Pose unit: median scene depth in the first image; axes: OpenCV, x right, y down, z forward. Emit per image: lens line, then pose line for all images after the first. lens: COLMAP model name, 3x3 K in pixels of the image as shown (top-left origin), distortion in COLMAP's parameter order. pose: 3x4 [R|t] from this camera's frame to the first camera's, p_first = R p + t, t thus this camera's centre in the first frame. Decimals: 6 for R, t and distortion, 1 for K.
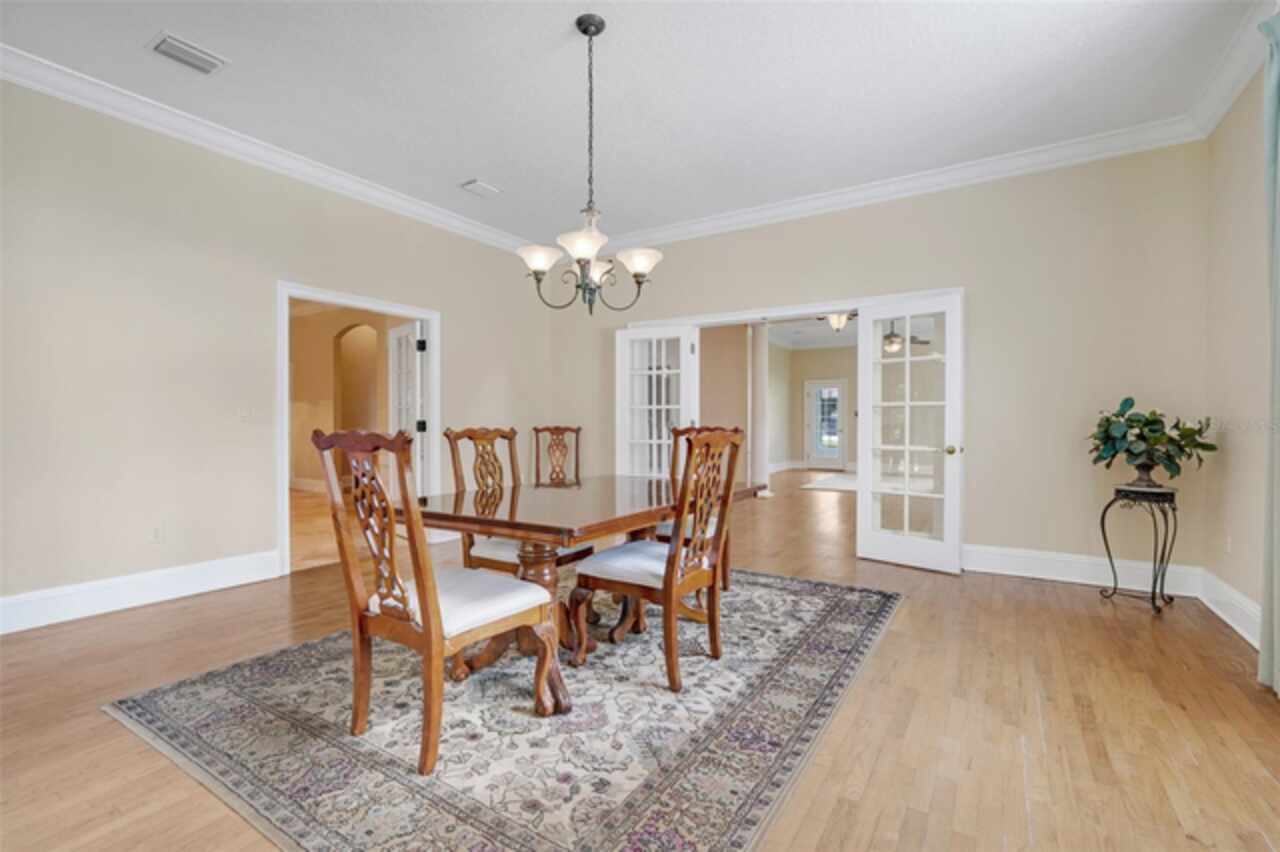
lens RADIAL K [[562.1, 0, 640.8], [0, 562.1, 431.0], [0, 0, 1]] dist [-0.004451, 0.001090]
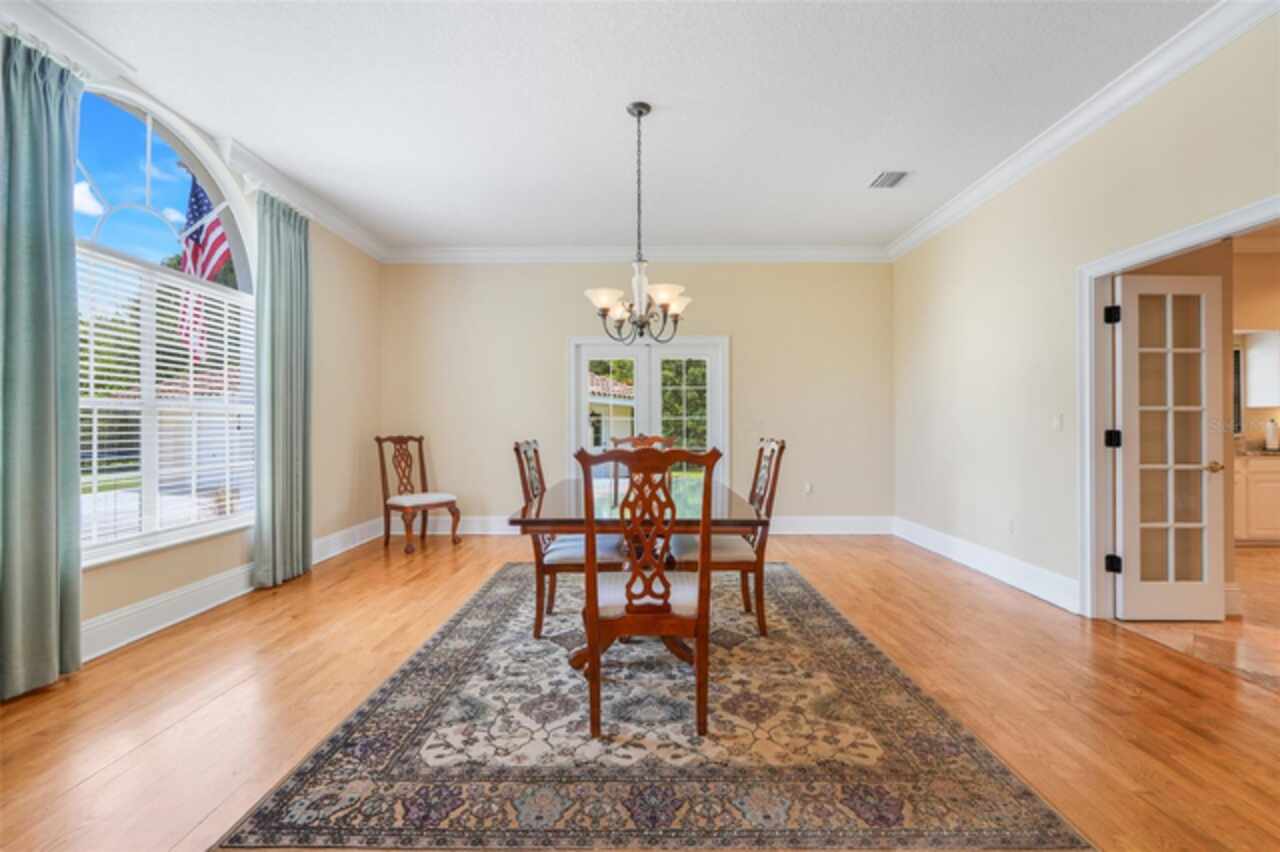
lens RADIAL K [[562.1, 0, 640.1], [0, 562.1, 425.4], [0, 0, 1]] dist [-0.004451, 0.001090]
pose [[-0.842774, -0.003371, -0.538258, 0.488346], [-0.004883, 0.999987, 0.001383, -0.033705], [0.538246, 0.003794, -0.842779, 1.750889]]
